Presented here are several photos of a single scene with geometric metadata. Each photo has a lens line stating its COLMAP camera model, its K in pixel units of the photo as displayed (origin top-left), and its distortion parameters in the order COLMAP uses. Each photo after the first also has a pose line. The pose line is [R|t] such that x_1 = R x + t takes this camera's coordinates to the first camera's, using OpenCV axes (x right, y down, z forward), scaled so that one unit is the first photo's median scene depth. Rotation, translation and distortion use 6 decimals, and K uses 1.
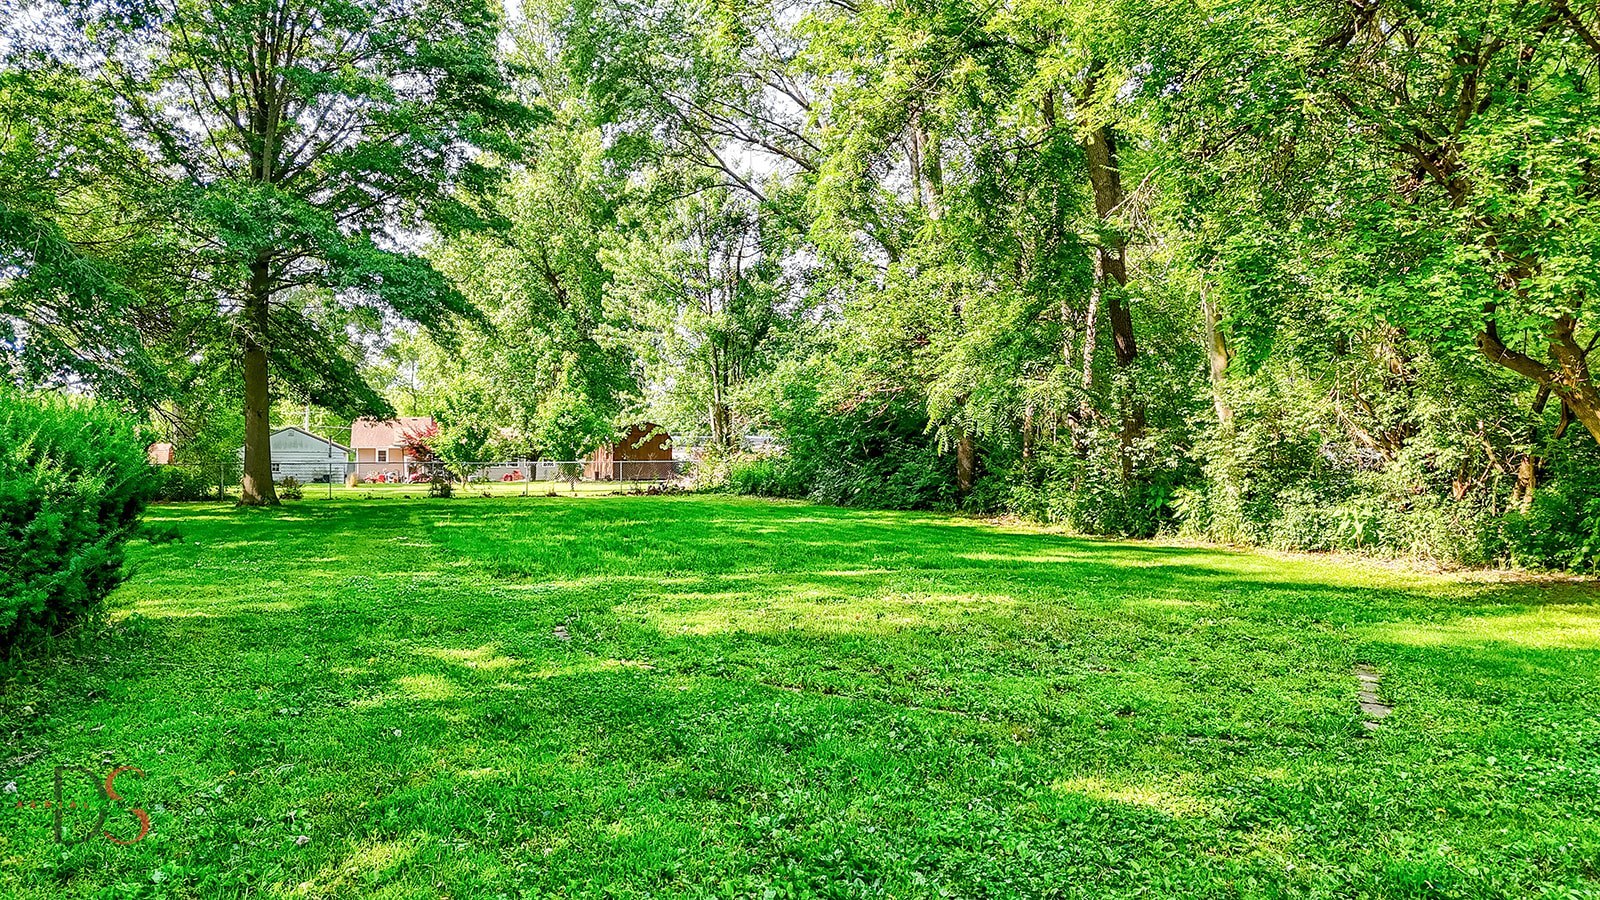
lens RADIAL K [[1193.1, 0, 800.9], [0, 1193.1, 451.0], [0, 0, 1]] dist [0.074437, 0.000386]
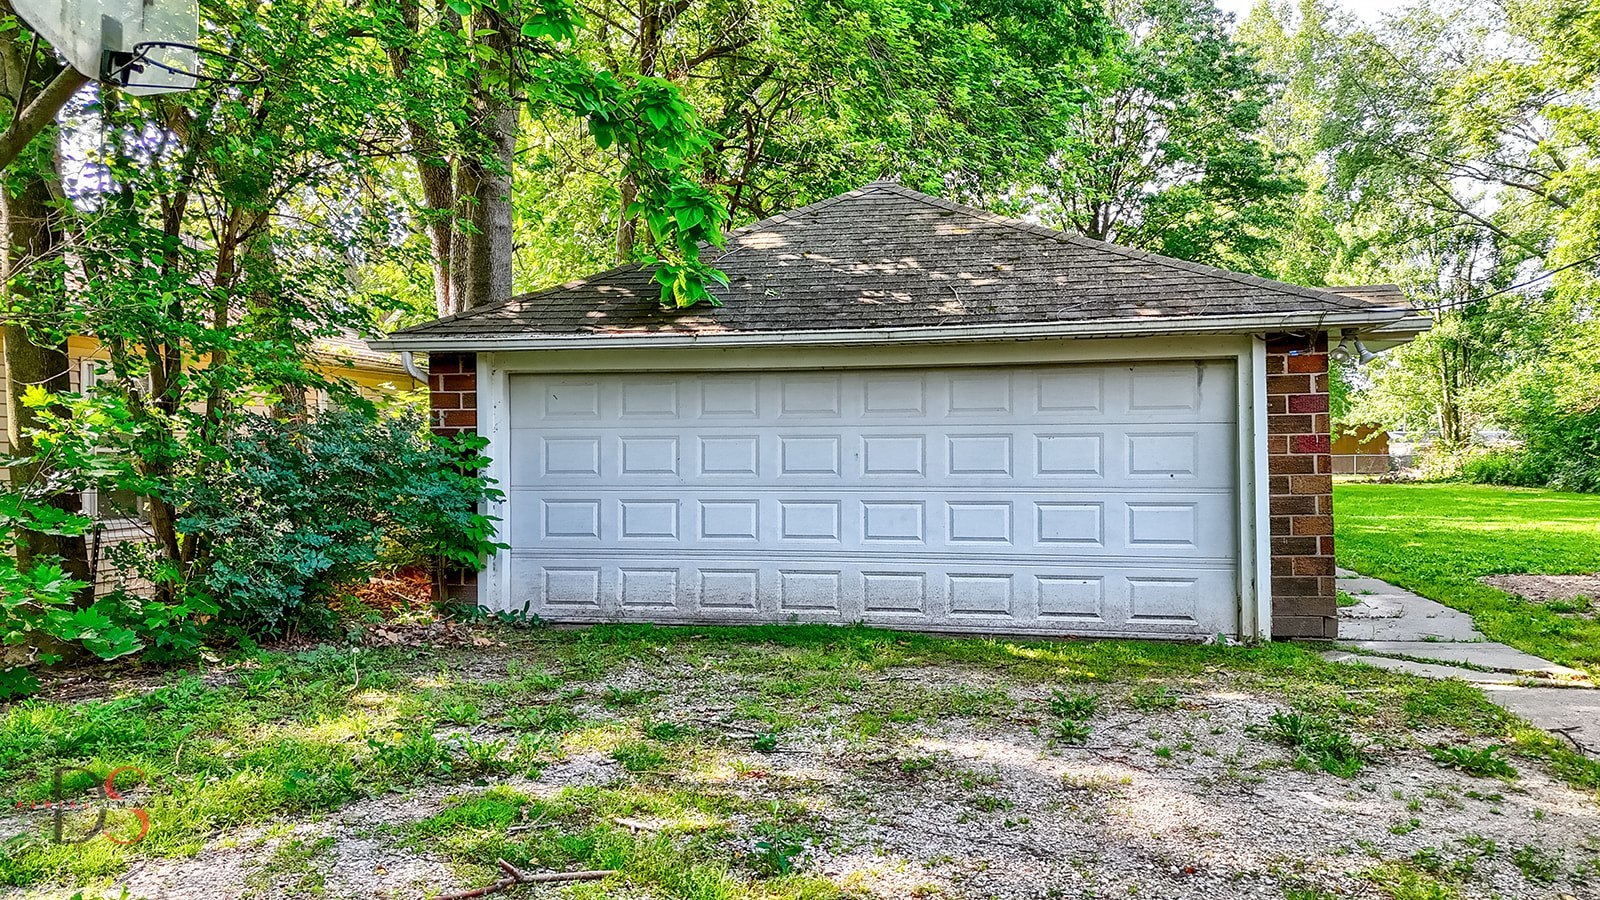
lens RADIAL K [[1193.1, 0, 800.8], [0, 1193.1, 459.2], [0, 0, 1]] dist [0.074437, 0.000386]
pose [[0.856568, -0.000940, -0.516034, 0.000017], [0.005392, 0.999960, 0.007128, 0.001190], [0.516006, -0.008888, 0.856539, -0.310120]]
